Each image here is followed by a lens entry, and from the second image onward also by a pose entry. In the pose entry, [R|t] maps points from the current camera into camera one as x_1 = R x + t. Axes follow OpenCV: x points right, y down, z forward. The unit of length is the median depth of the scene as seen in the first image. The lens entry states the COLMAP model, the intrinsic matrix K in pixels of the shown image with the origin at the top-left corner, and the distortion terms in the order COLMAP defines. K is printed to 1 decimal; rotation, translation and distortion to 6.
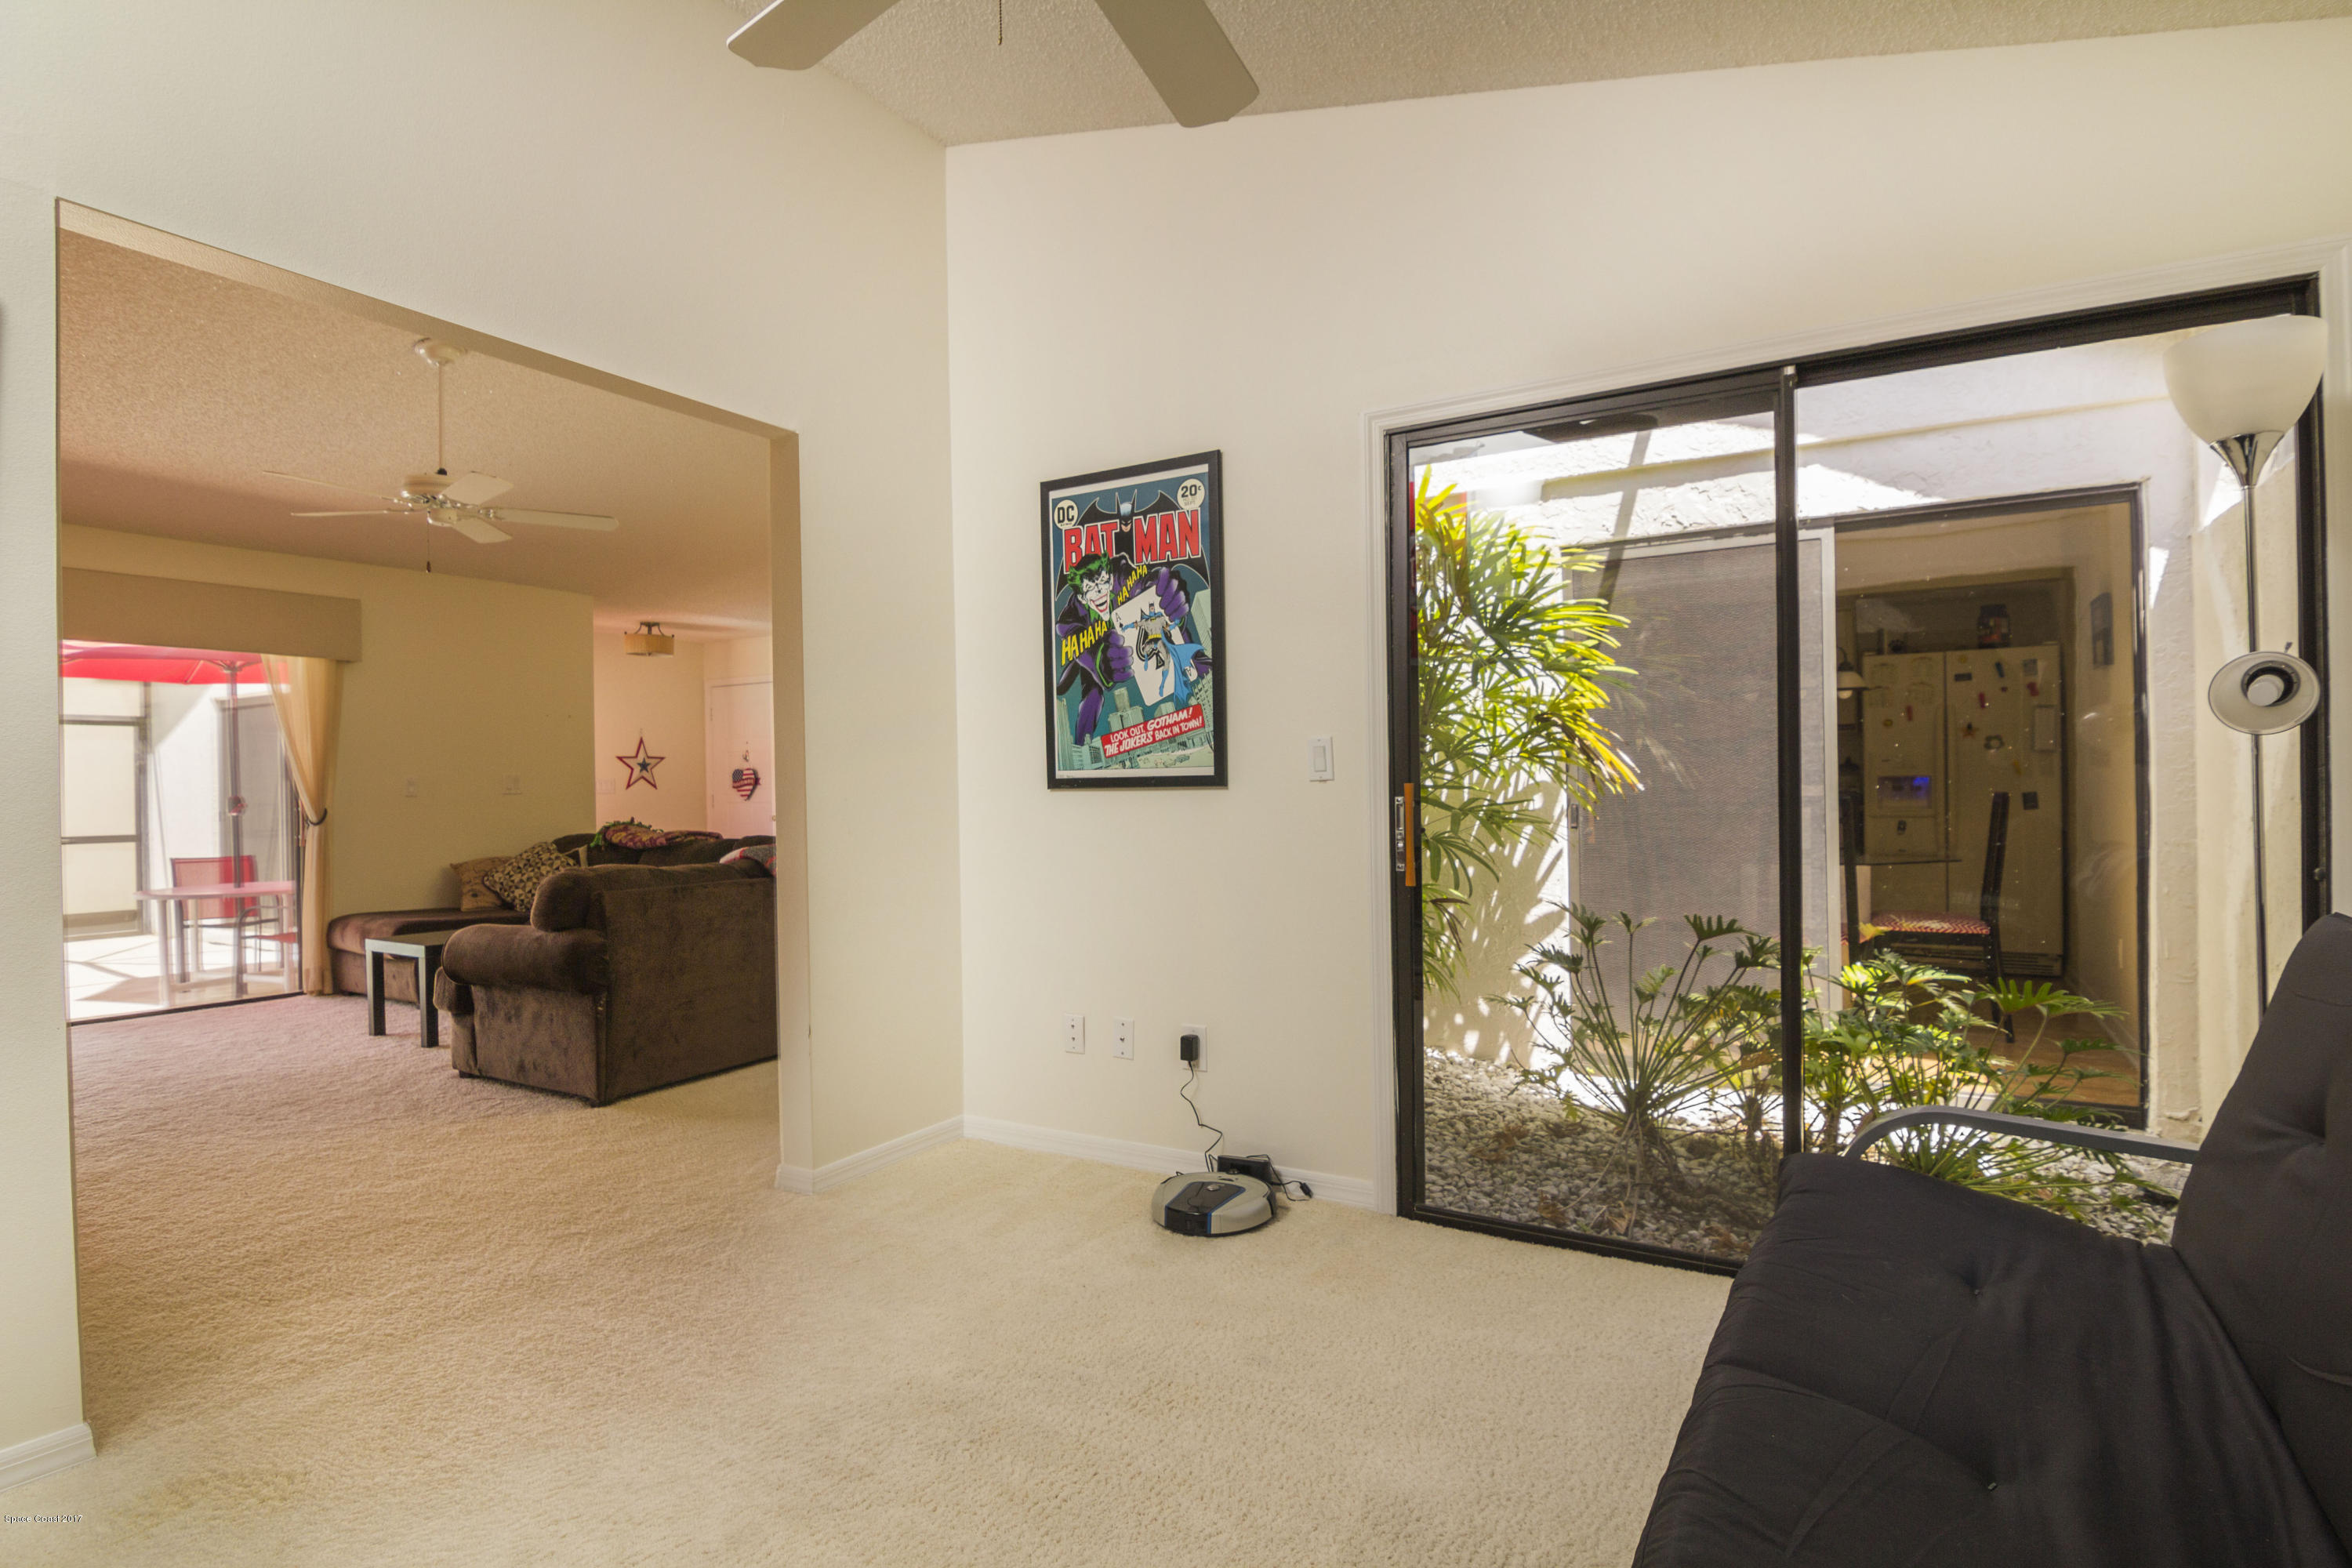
lens RADIAL K [[1219.9, 0, 1176.0], [0, 1219.9, 784.0], [0, 0, 1]] dist [-0.004389, -0.014039]
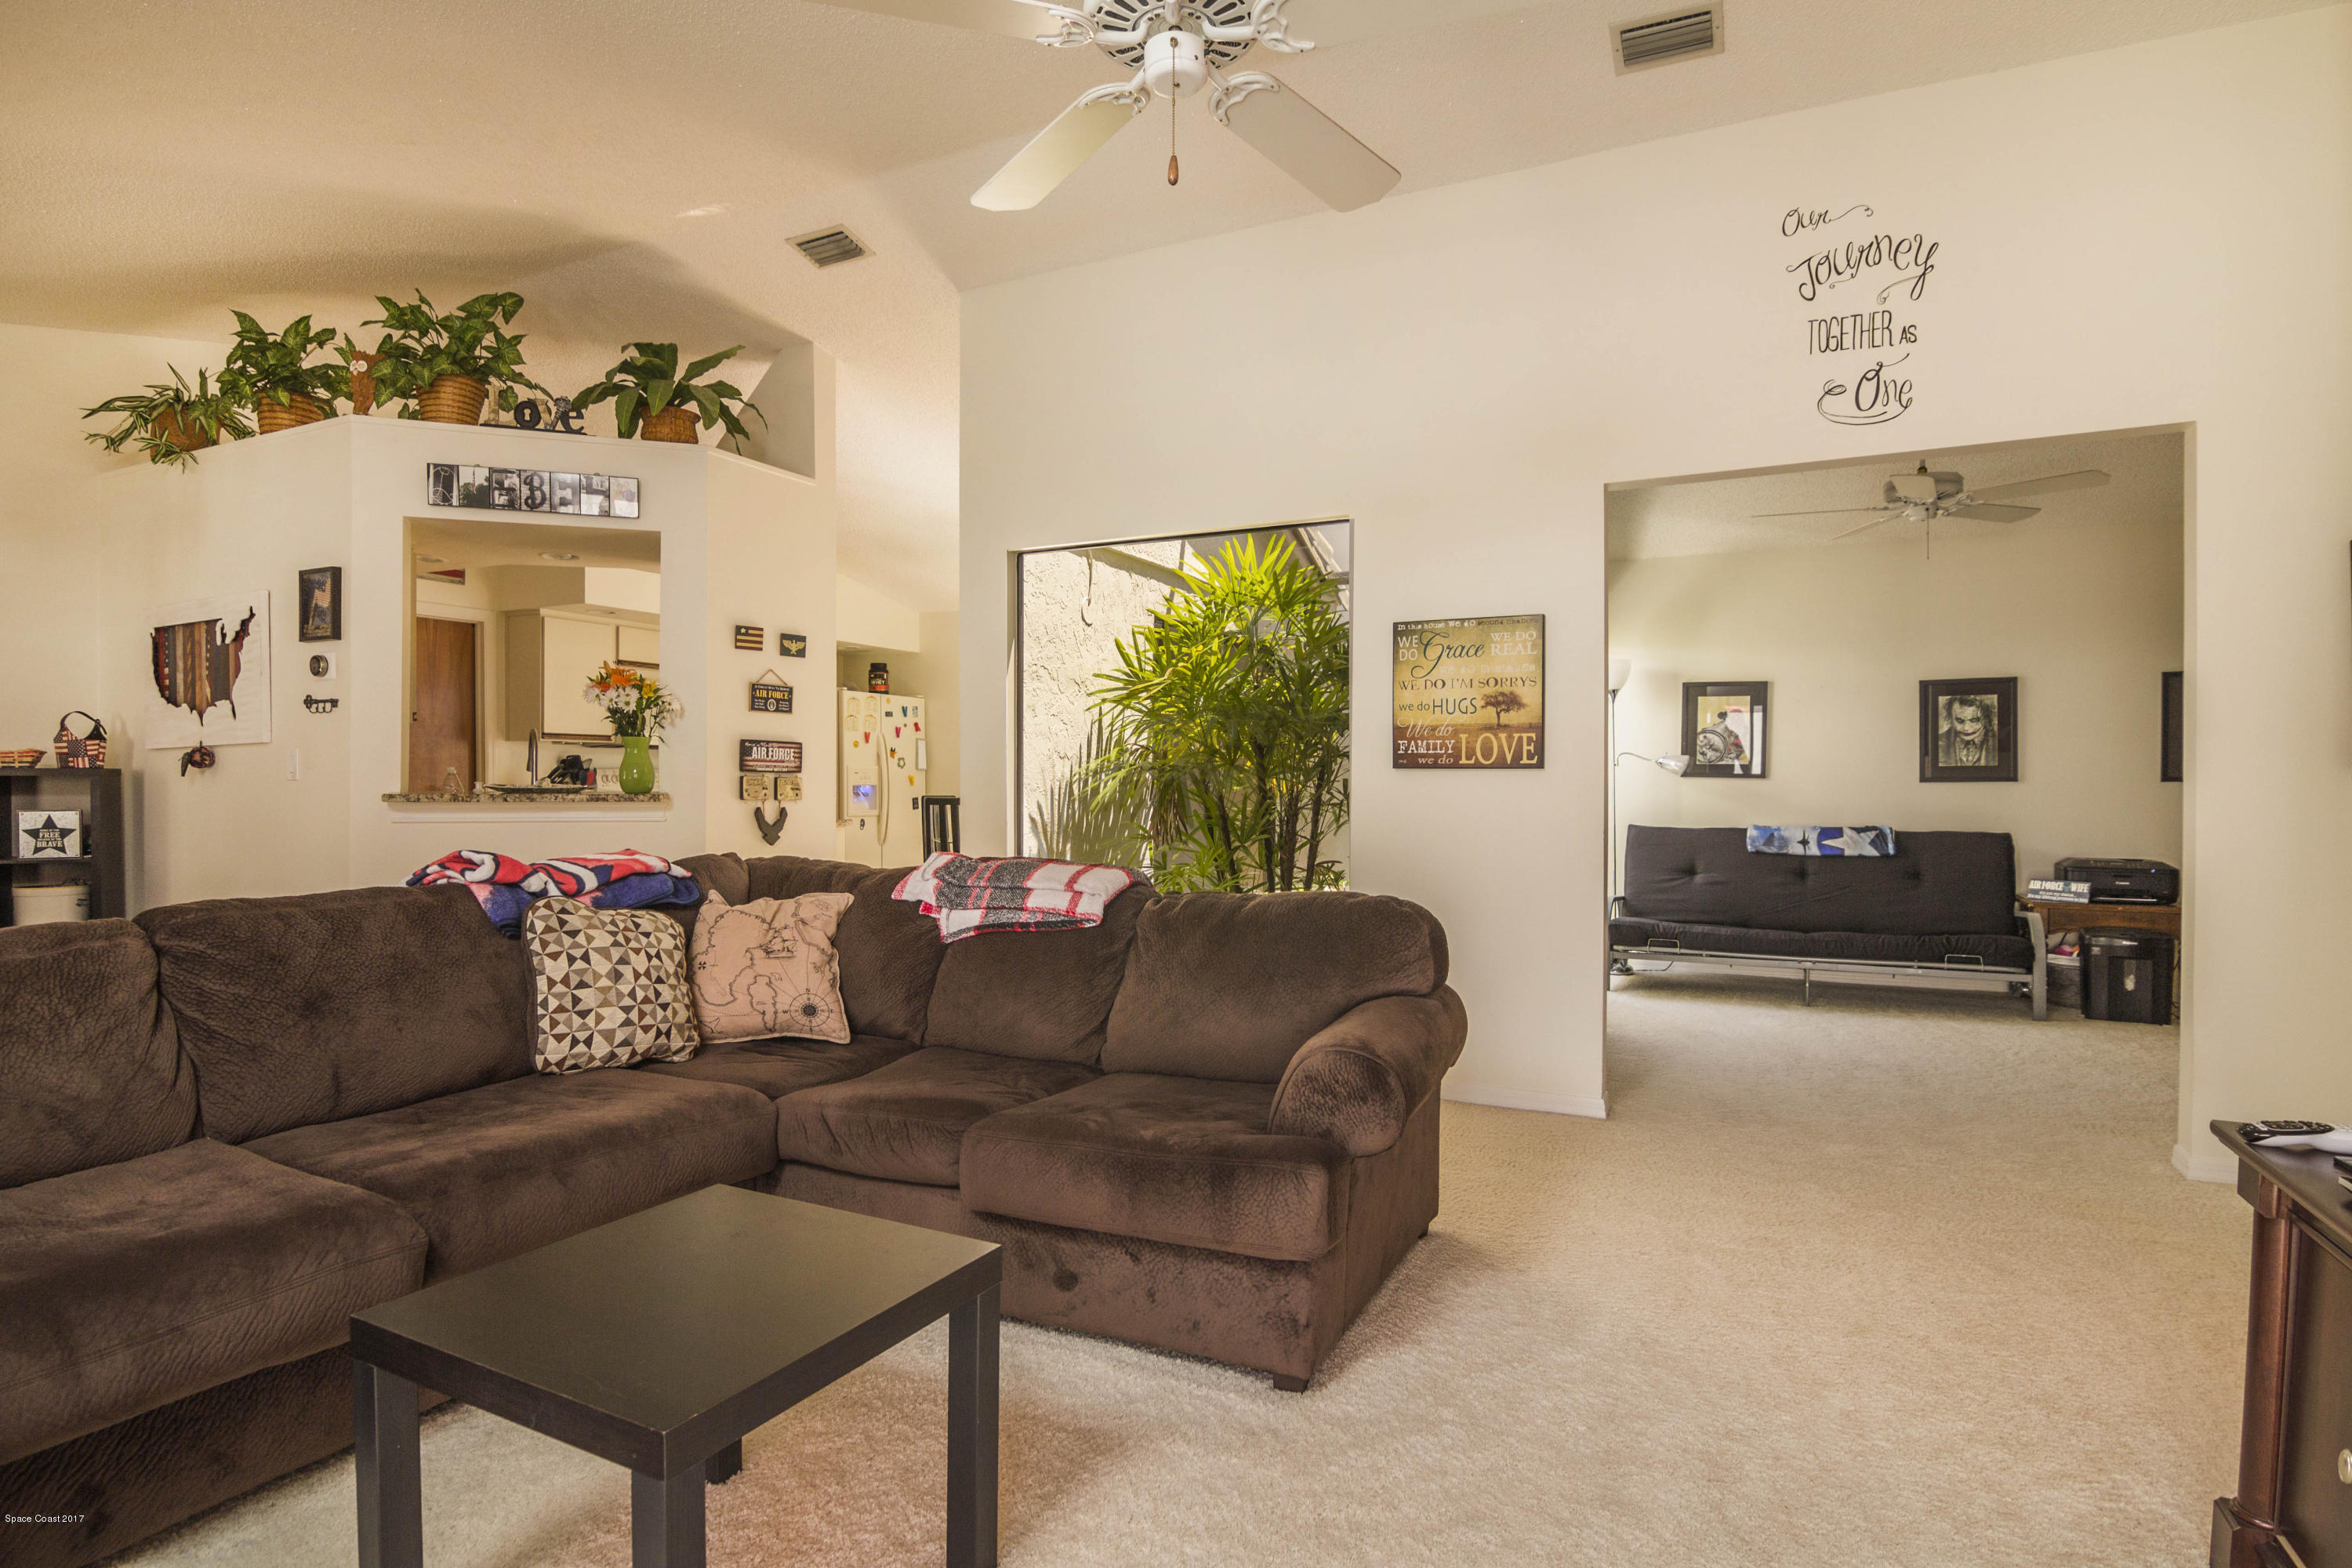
lens RADIAL K [[1219.9, 0, 1176.0], [0, 1219.9, 784.0], [0, 0, 1]] dist [-0.004389, -0.014039]
pose [[-0.061268, 0.013622, 0.998028, -0.753668], [0.002048, 0.999906, -0.013521, 0.011149], [-0.998119, 0.001215, -0.061290, 0.753258]]
